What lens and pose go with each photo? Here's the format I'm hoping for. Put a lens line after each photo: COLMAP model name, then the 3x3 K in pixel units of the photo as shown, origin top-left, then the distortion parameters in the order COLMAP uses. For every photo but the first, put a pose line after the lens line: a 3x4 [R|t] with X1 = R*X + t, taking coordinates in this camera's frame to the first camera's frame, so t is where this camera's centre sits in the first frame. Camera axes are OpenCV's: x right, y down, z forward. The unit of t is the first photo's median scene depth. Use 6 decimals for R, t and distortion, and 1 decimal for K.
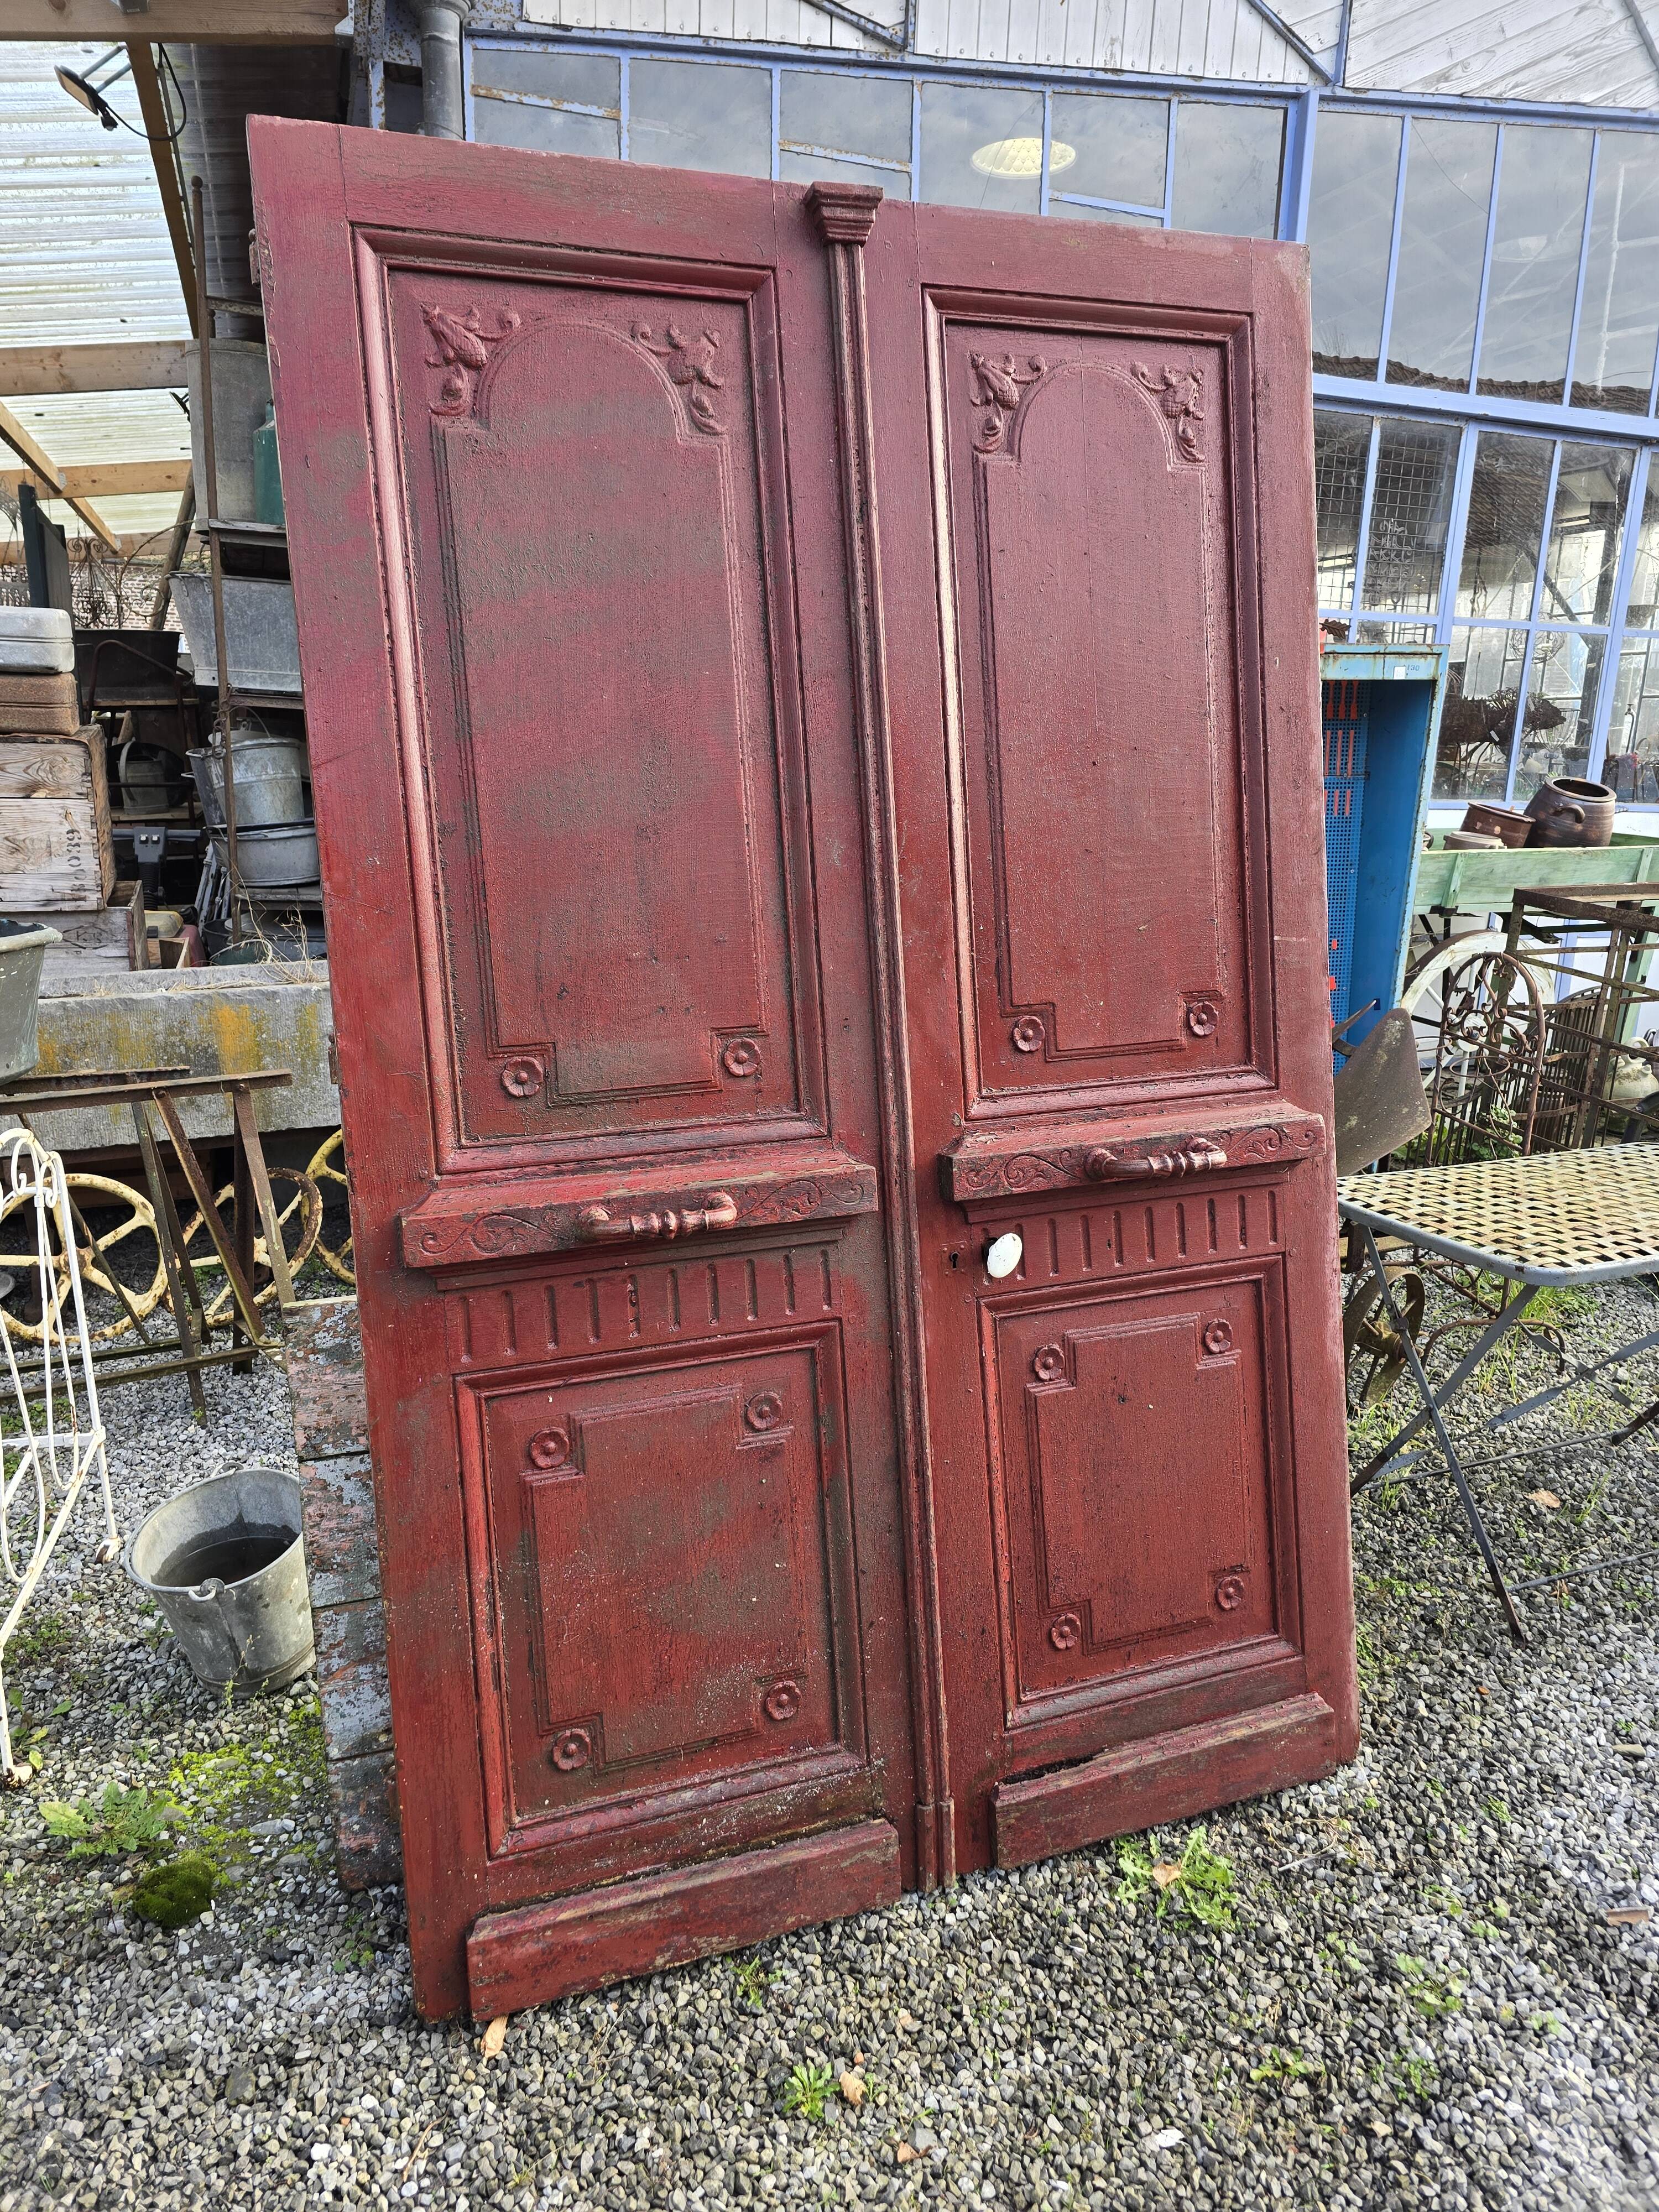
lens RADIAL K [[1483.8, 0, 827.7], [0, 1483.8, 1078.9], [0, 0, 1]] dist [0.069310, -0.063659]
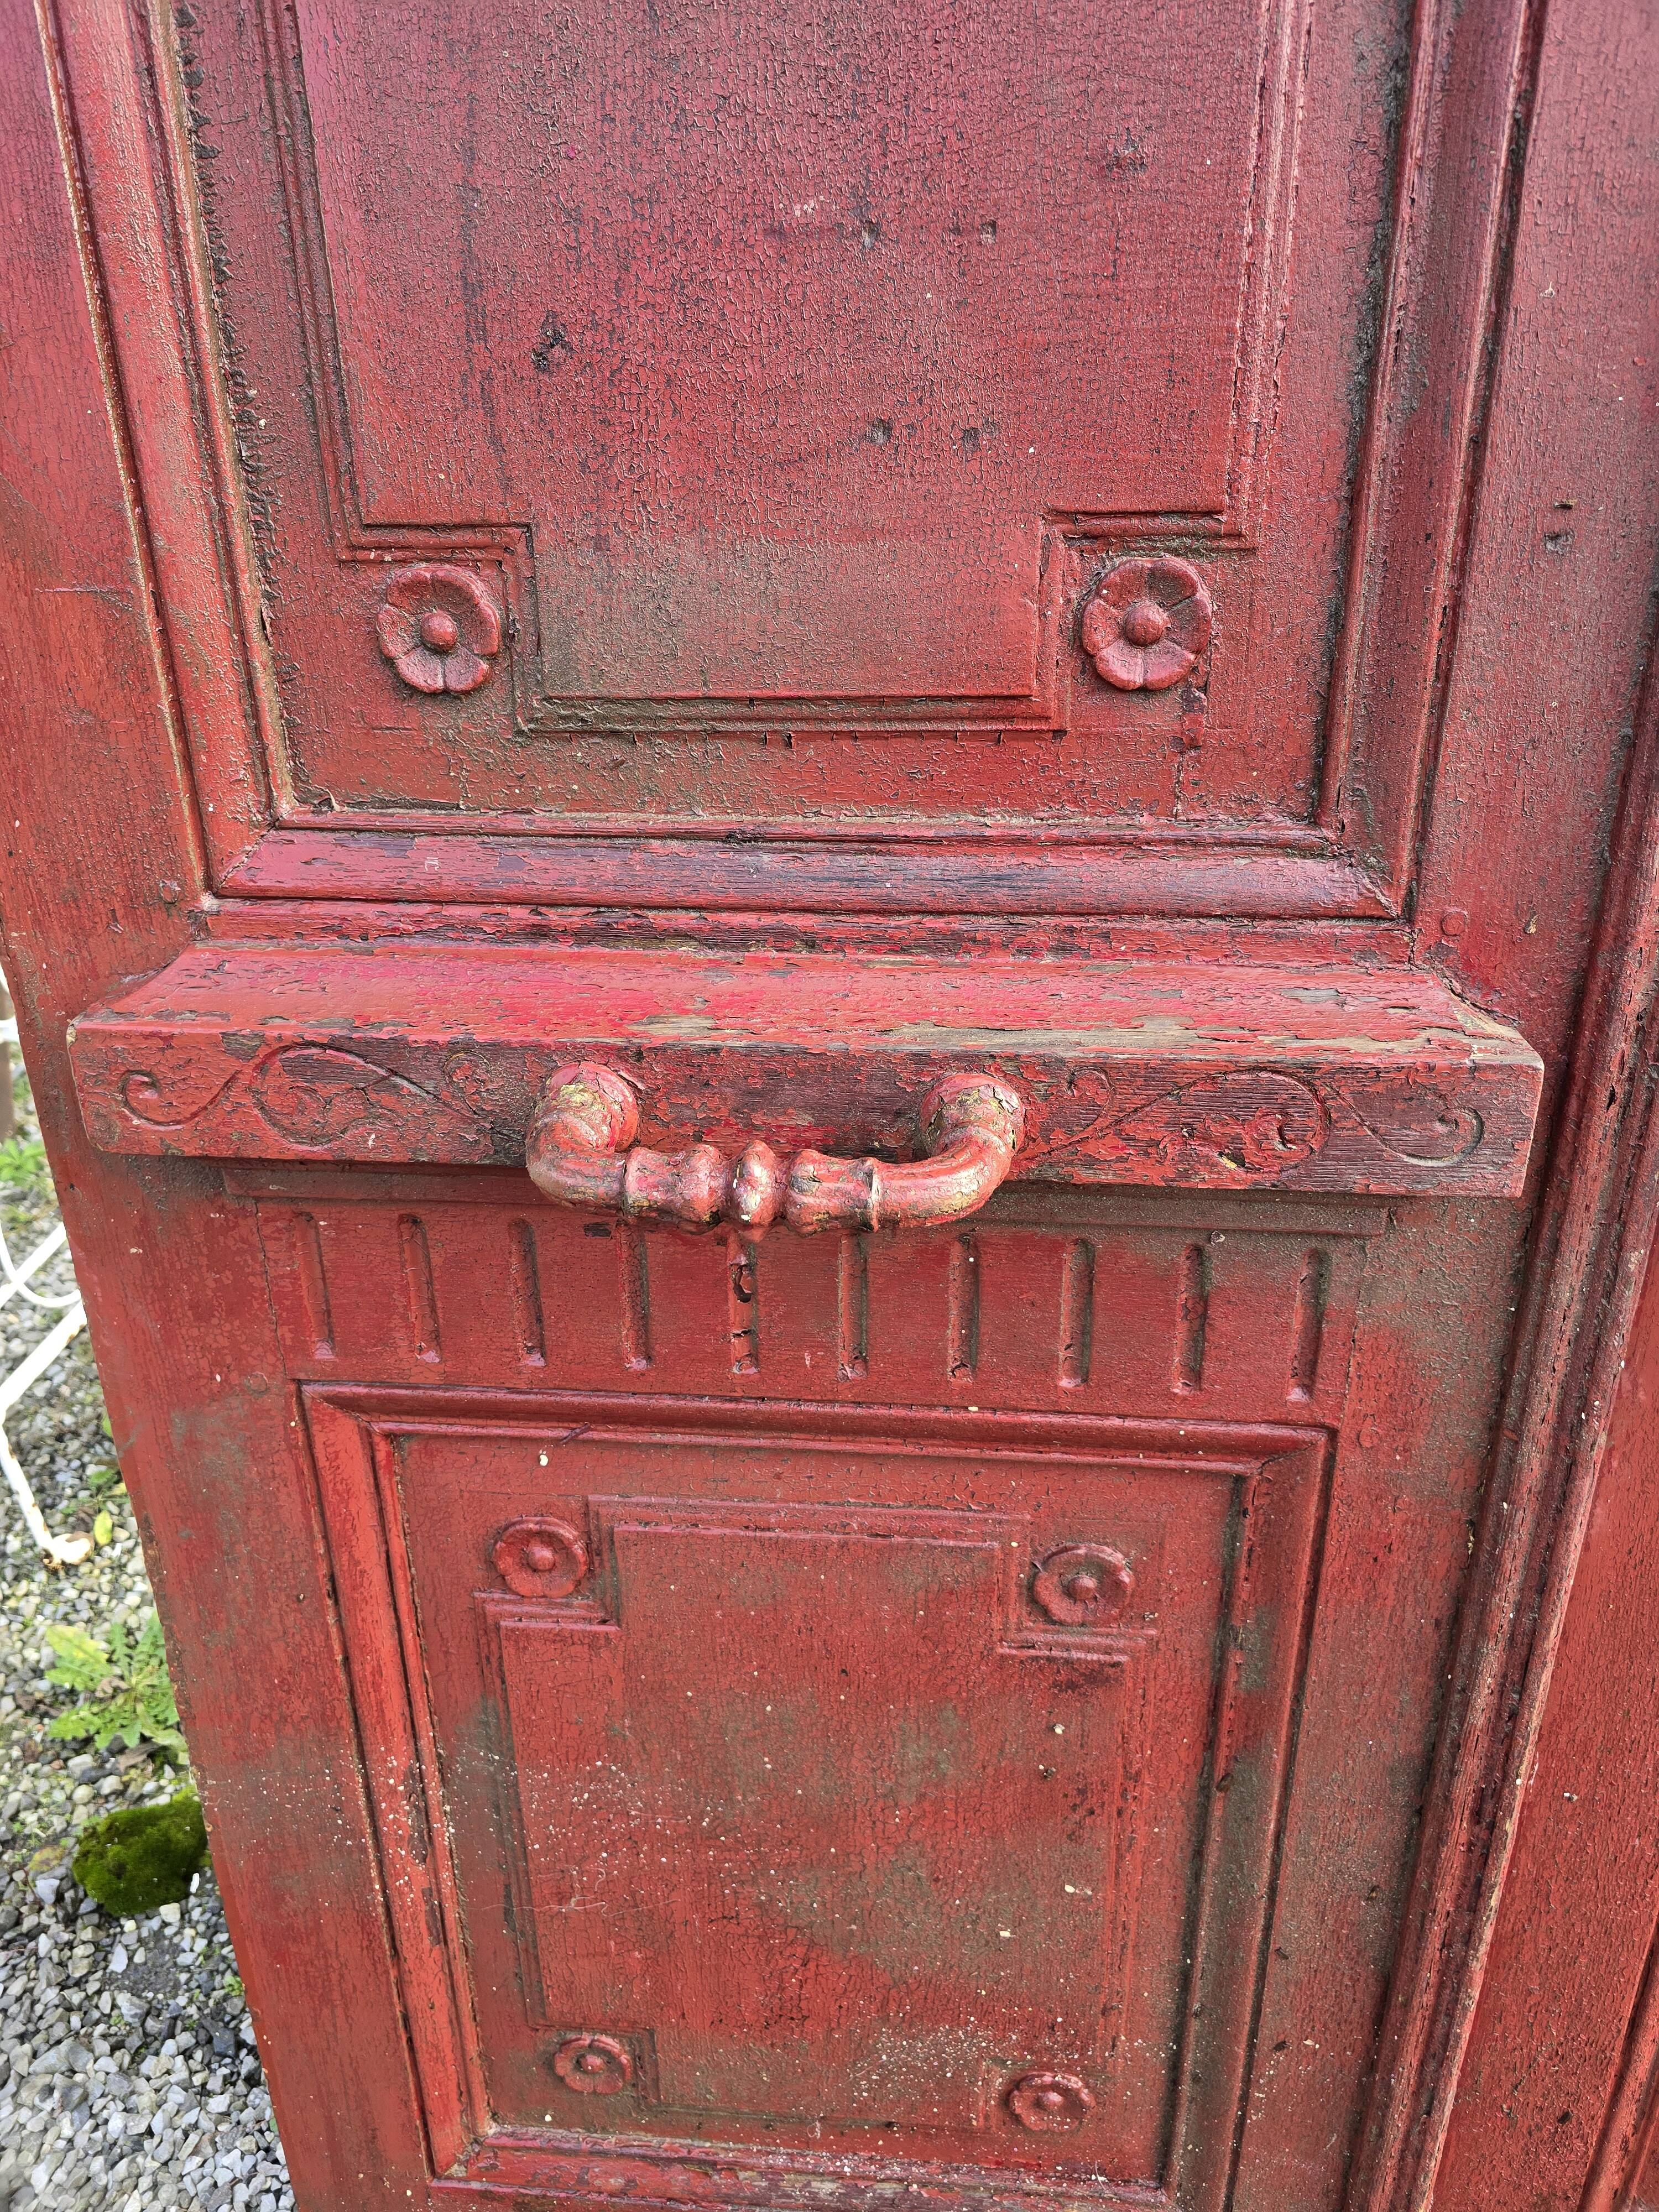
lens RADIAL K [[1514.0, 0, 844.1], [0, 1514.0, 1089.3], [0, 0, 1]] dist [0.048999, -0.053941]
pose [[0.910349, 0.209089, -0.357136, 0.014786], [-0.077823, 0.934076, 0.348491, -0.028328], [0.406457, -0.289455, 0.866607, 0.660398]]
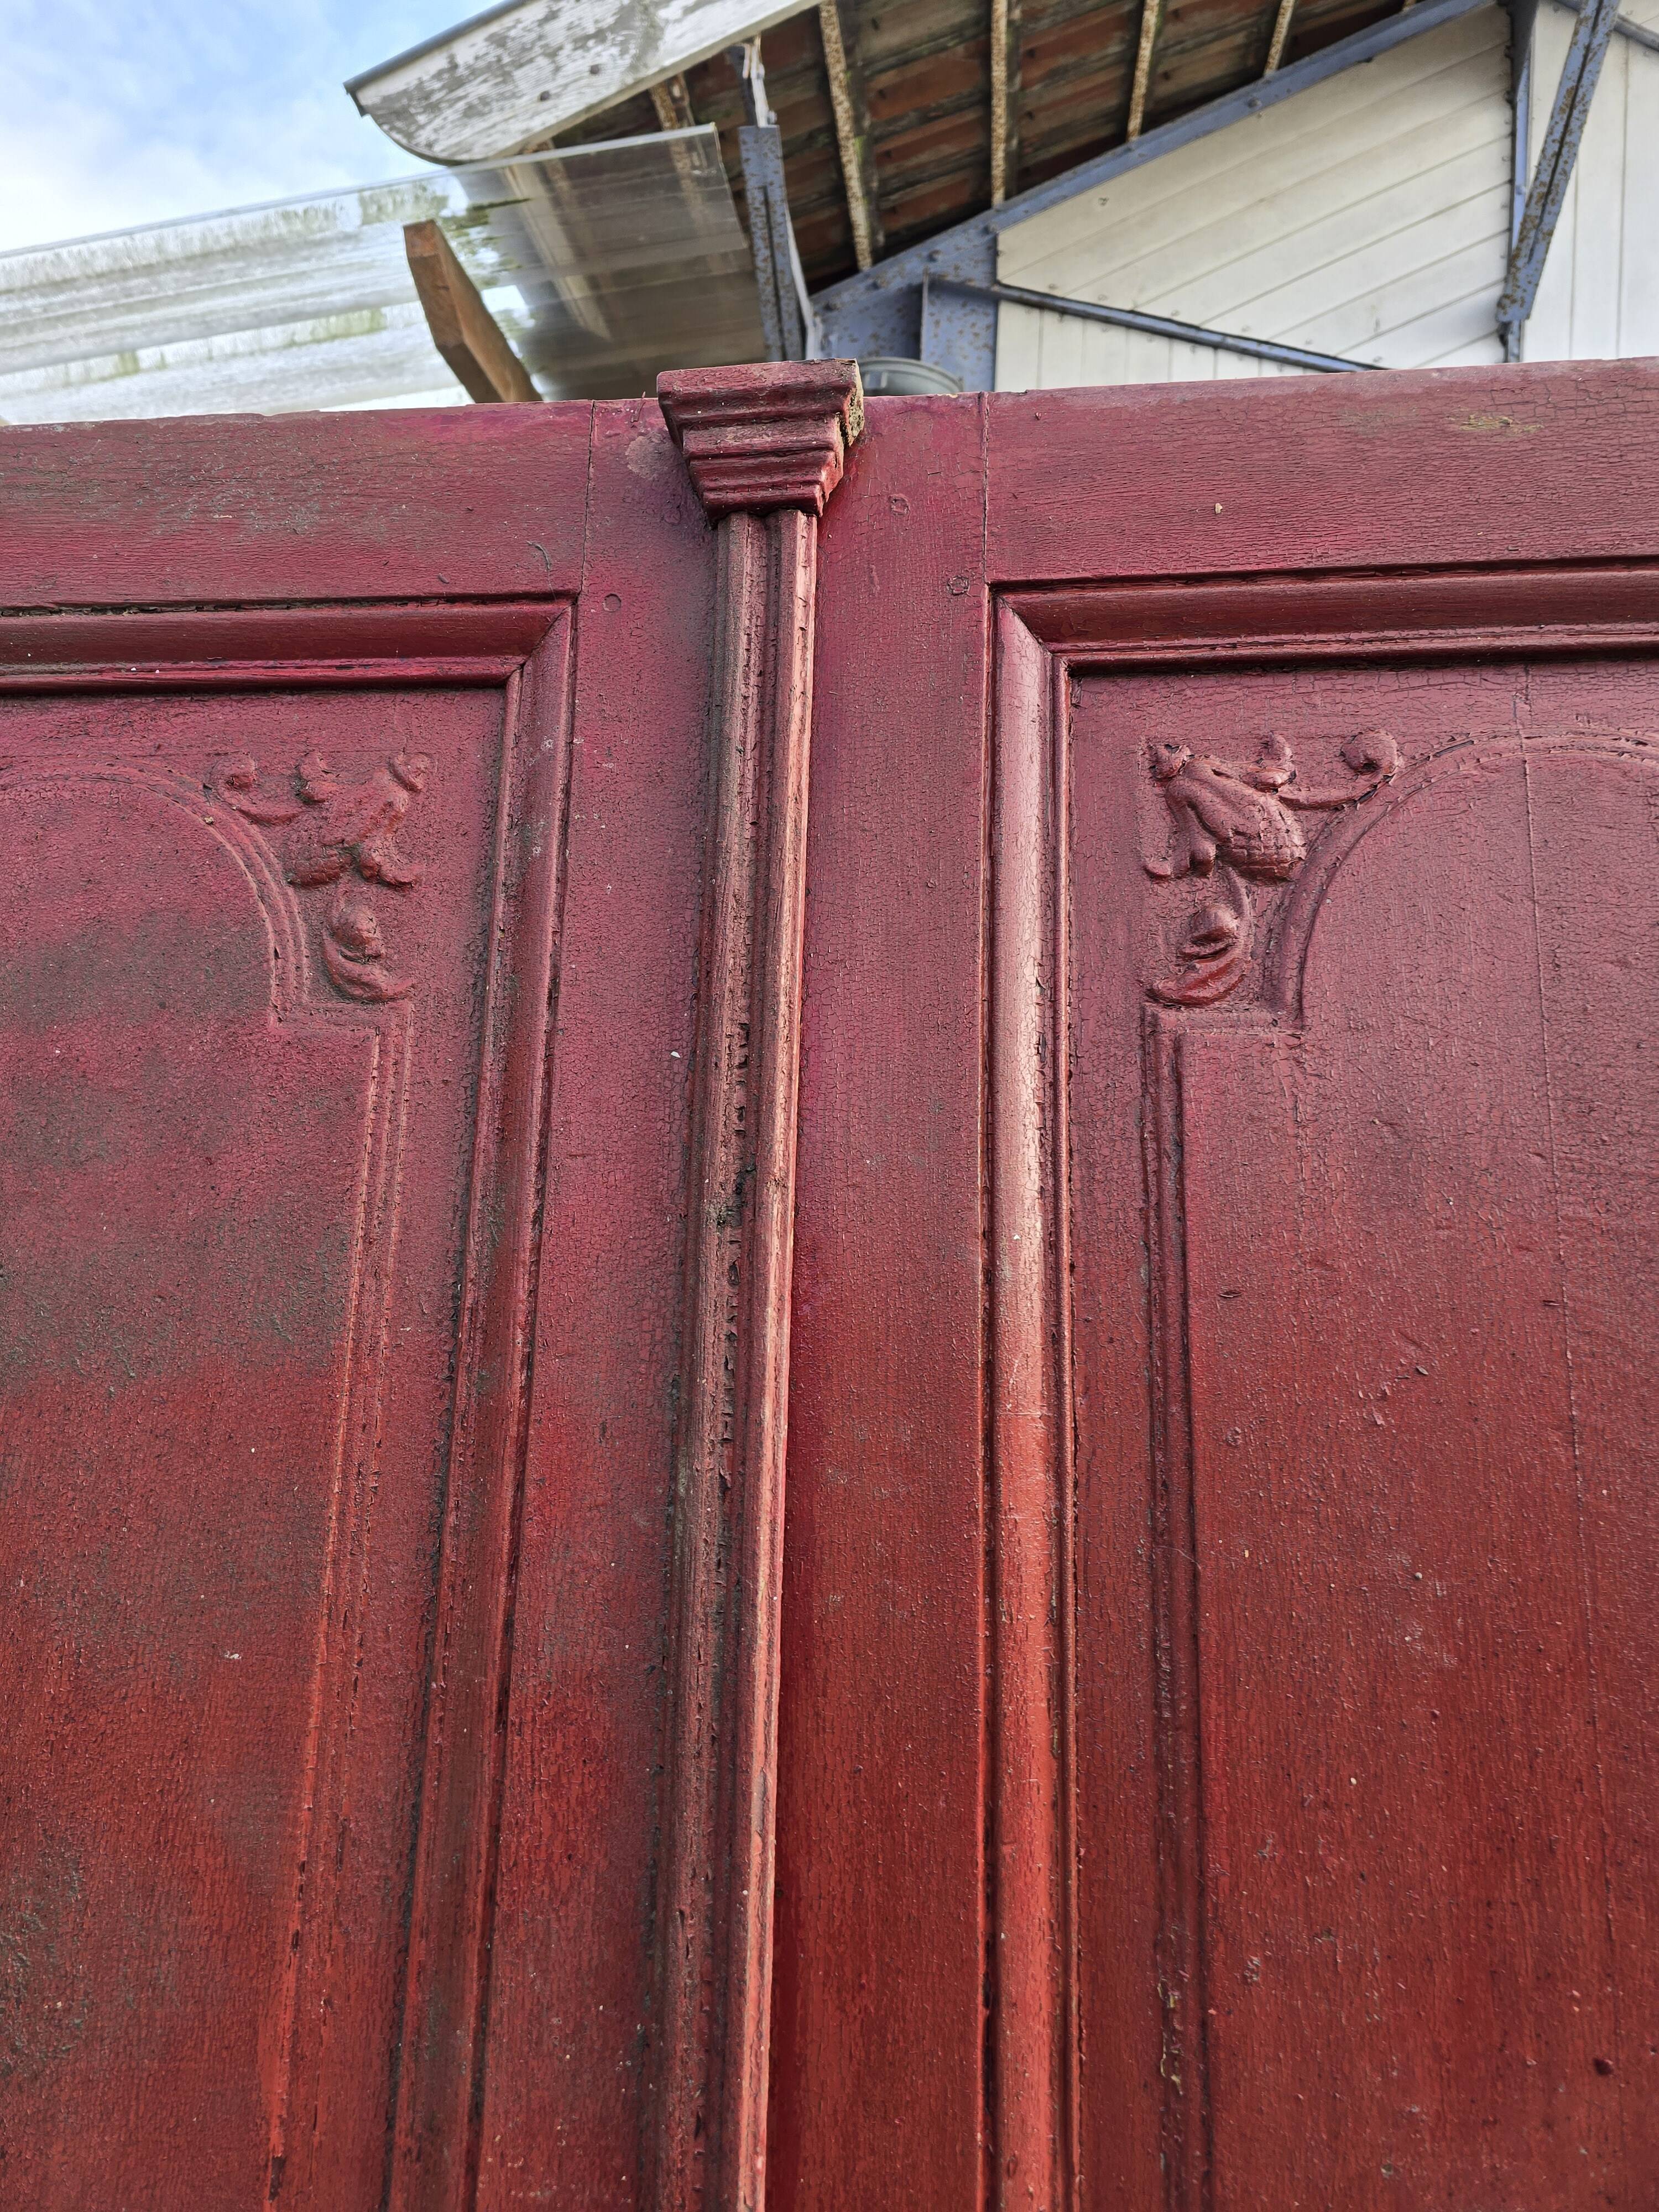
lens RADIAL K [[1483.8, 0, 813.3], [0, 1483.8, 1089.0], [0, 0, 1]] dist [0.069310, -0.063659]
pose [[0.896665, -0.000473, -0.442709, 0.178501], [-0.118077, 0.963519, -0.240185, -0.311188], [0.426672, 0.267639, 0.863898, 0.684129]]
